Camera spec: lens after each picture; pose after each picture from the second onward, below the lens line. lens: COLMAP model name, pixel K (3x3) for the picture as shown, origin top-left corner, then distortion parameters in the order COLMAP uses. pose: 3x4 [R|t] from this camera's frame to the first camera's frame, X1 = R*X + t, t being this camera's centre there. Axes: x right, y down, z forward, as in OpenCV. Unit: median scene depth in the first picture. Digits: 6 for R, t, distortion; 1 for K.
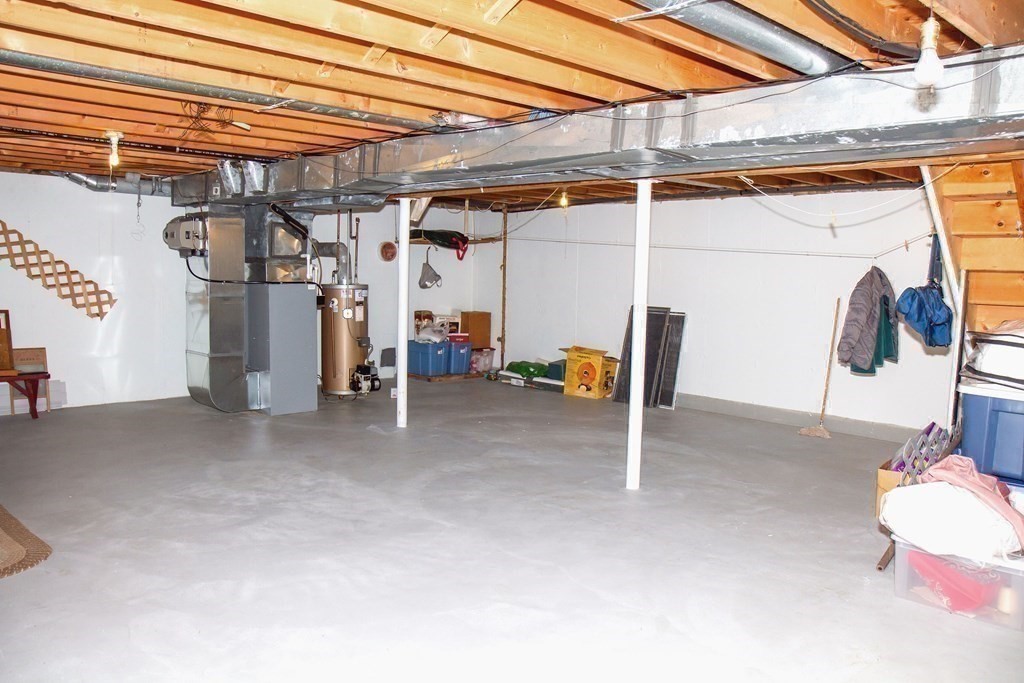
lens RADIAL K [[809.1, 0, 528.5], [0, 809.1, 342.2], [0, 0, 1]] dist [-0.106871, 0.101725]
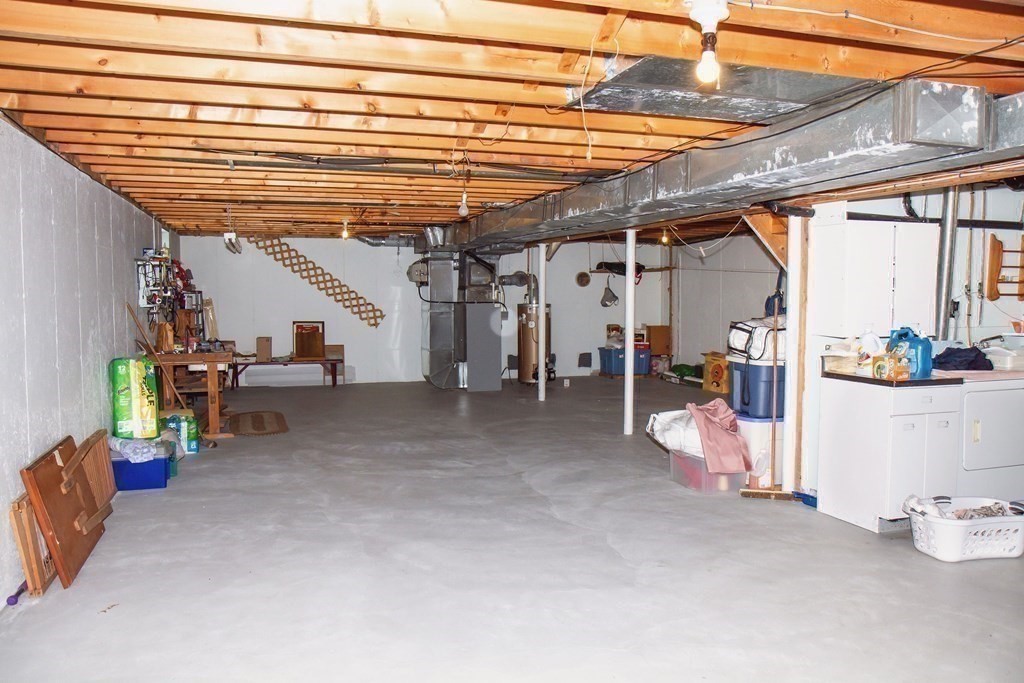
lens RADIAL K [[809.1, 0, 528.4], [0, 809.1, 341.4], [0, 0, 1]] dist [-0.106871, 0.101725]
pose [[0.899195, 0.005017, -0.437519, 0.432121], [-0.019749, 0.999381, -0.029130, 0.039268], [0.437102, 0.034834, 0.898737, -0.303111]]
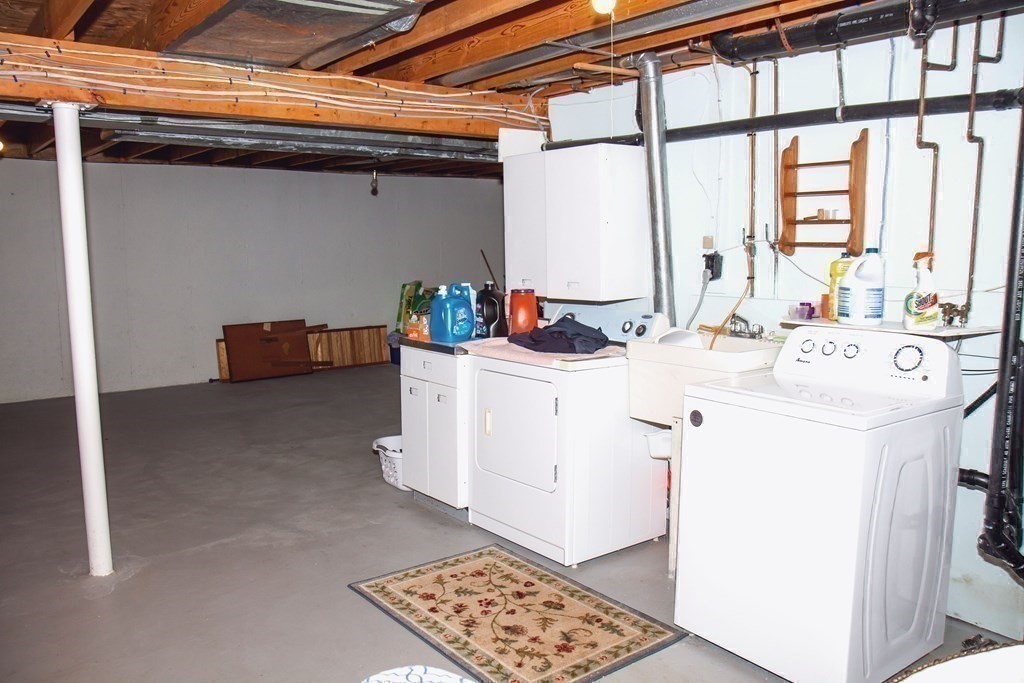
lens RADIAL K [[809.1, 0, 508.9], [0, 809.1, 339.9], [0, 0, 1]] dist [-0.106871, 0.101725]
pose [[-0.112290, 0.098235, -0.988808, 0.970397], [-0.084803, 0.990523, 0.108035, -0.020329], [0.990050, 0.095985, -0.102895, 0.486794]]
